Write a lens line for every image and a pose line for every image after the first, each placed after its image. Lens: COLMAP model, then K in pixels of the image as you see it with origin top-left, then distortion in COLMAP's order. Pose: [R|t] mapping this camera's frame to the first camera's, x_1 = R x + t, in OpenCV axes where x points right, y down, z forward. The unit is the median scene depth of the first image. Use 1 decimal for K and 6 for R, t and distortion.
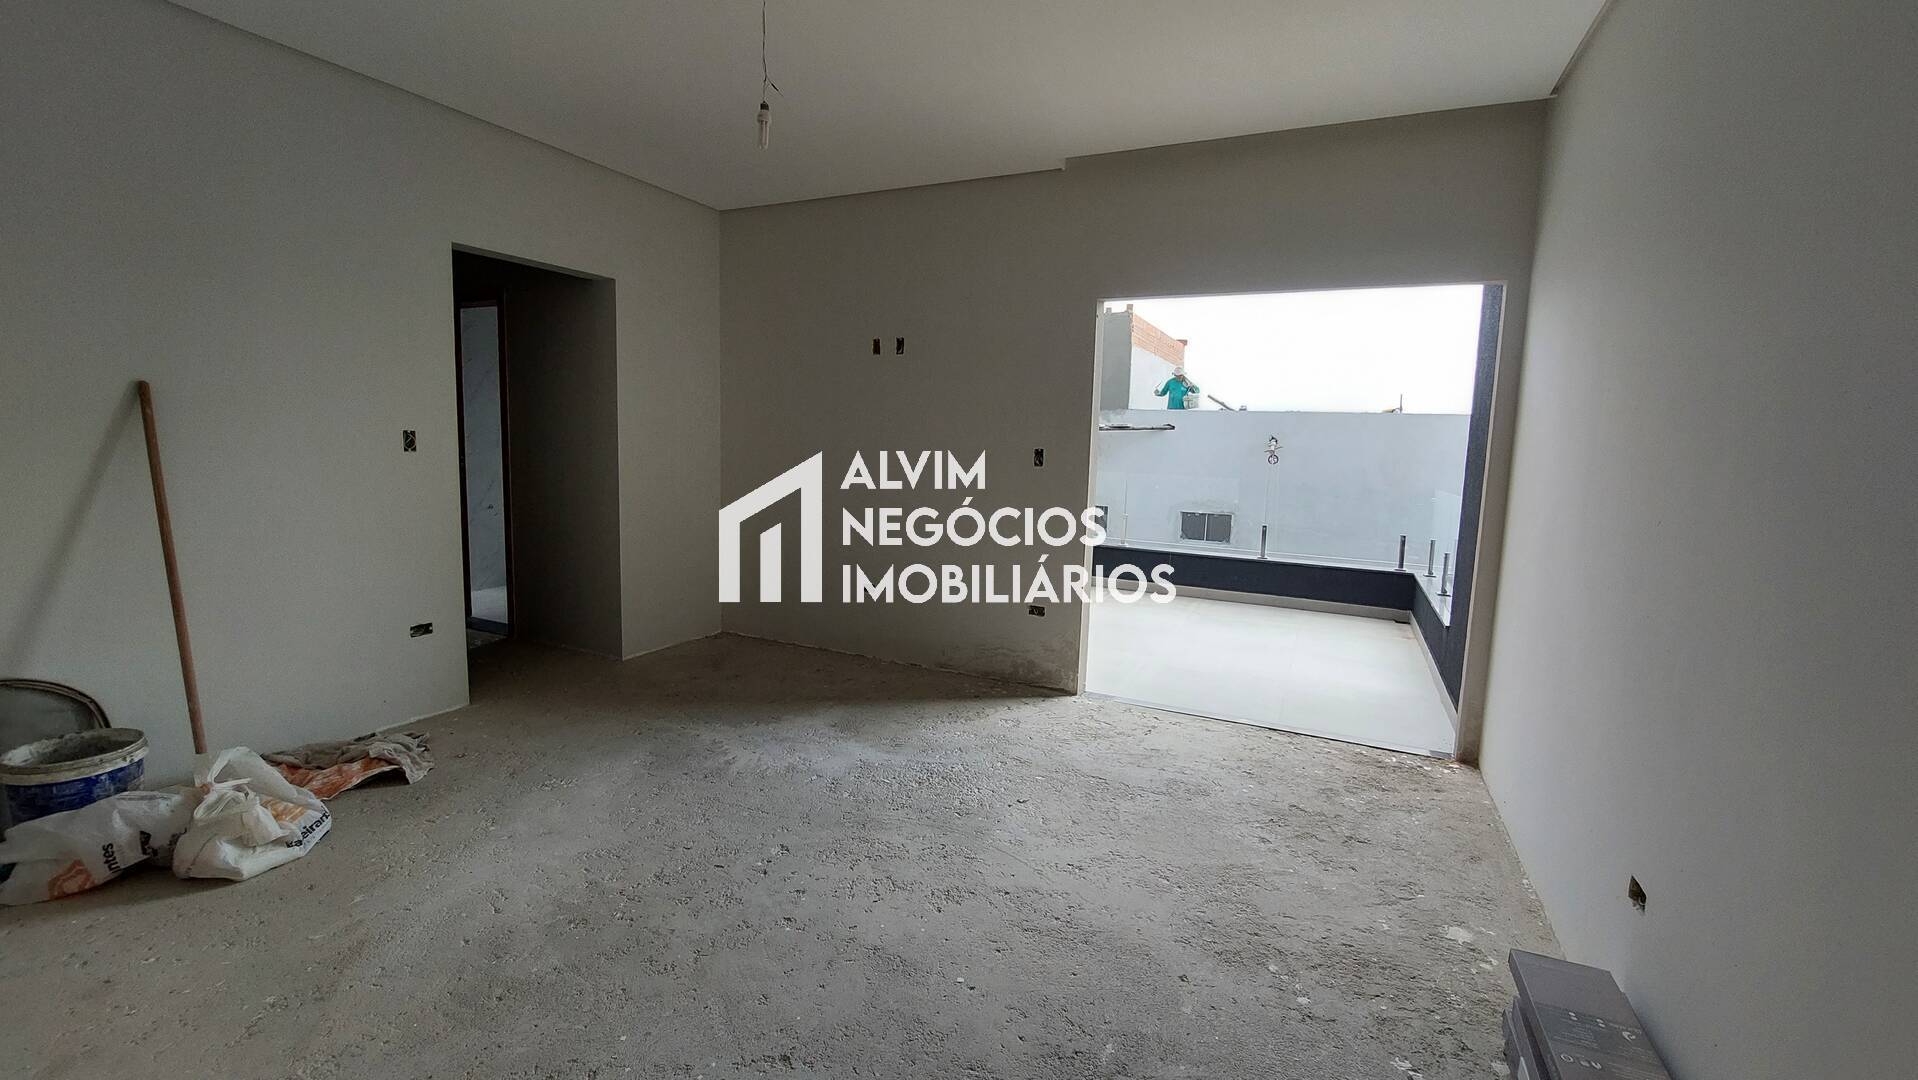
lens RADIAL K [[771.9, 0, 966.8], [0, 771.9, 533.3], [0, 0, 1]] dist [-0.018491, 0.000244]
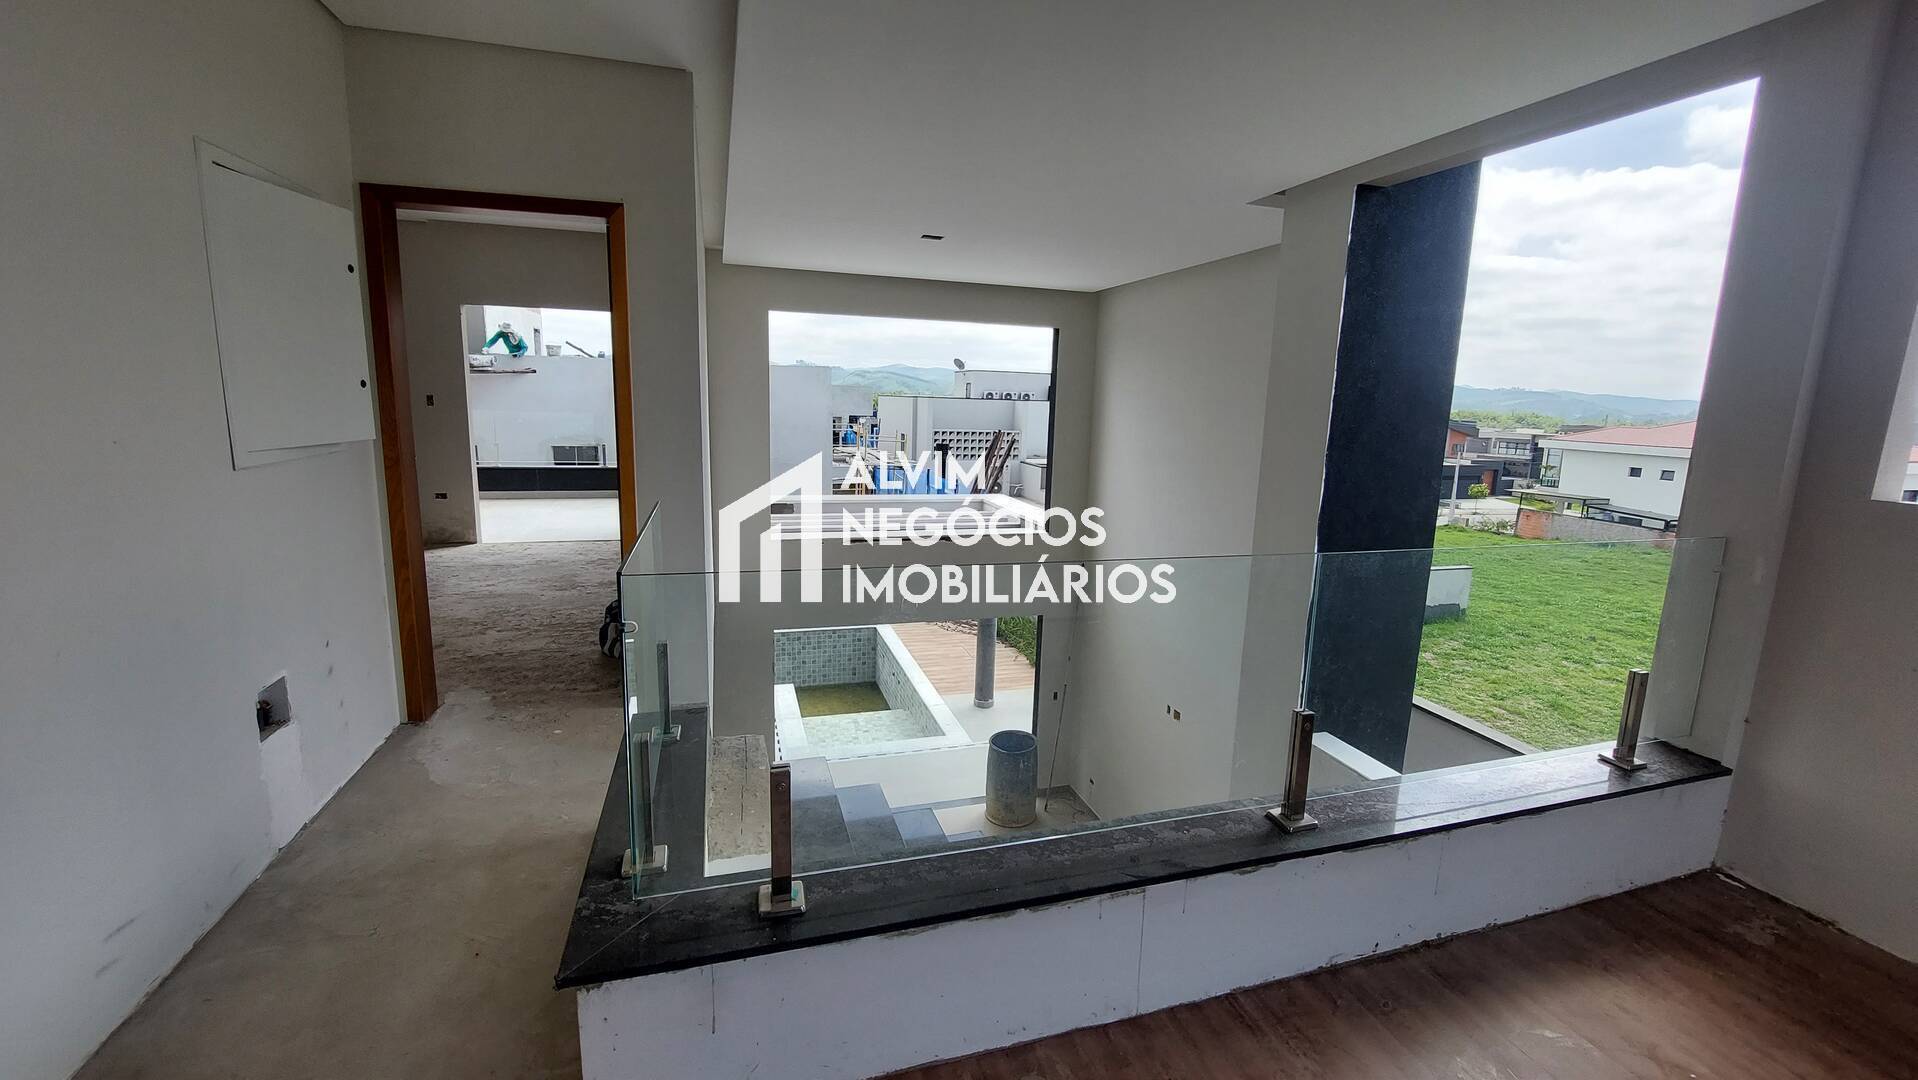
lens RADIAL K [[771.9, 0, 966.8], [0, 771.9, 533.3], [0, 0, 1]] dist [-0.018491, 0.000244]
pose [[0.728734, -0.128638, 0.672606, -0.189533], [0.074823, 0.991275, 0.108518, 0.082306], [-0.680696, -0.028754, 0.732001, -0.900585]]
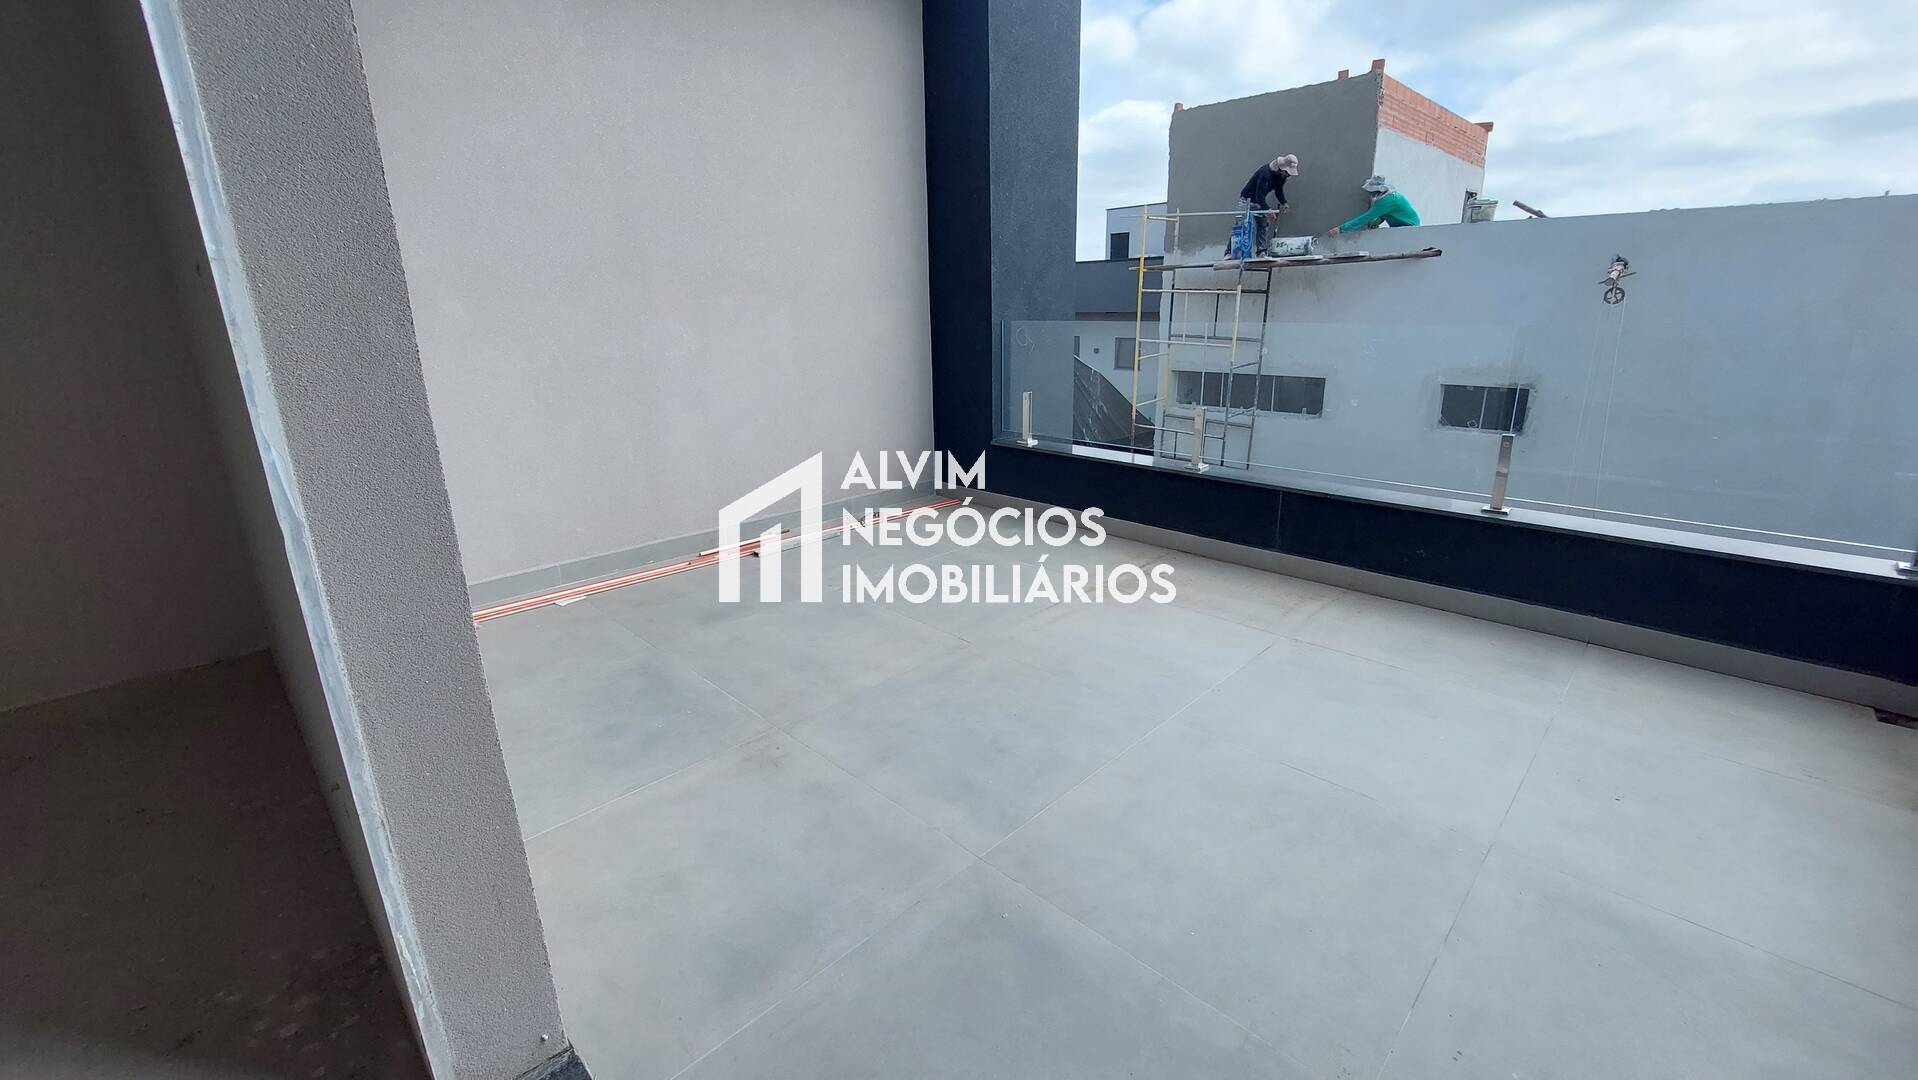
lens RADIAL K [[771.9, 0, 966.8], [0, 771.9, 533.3], [0, 0, 1]] dist [-0.018491, 0.000244]
pose [[0.944328, 0.044664, -0.325959, 0.425381], [0.009139, 0.986799, 0.161690, -0.045626], [0.328877, -0.155667, 0.931454, 0.876028]]
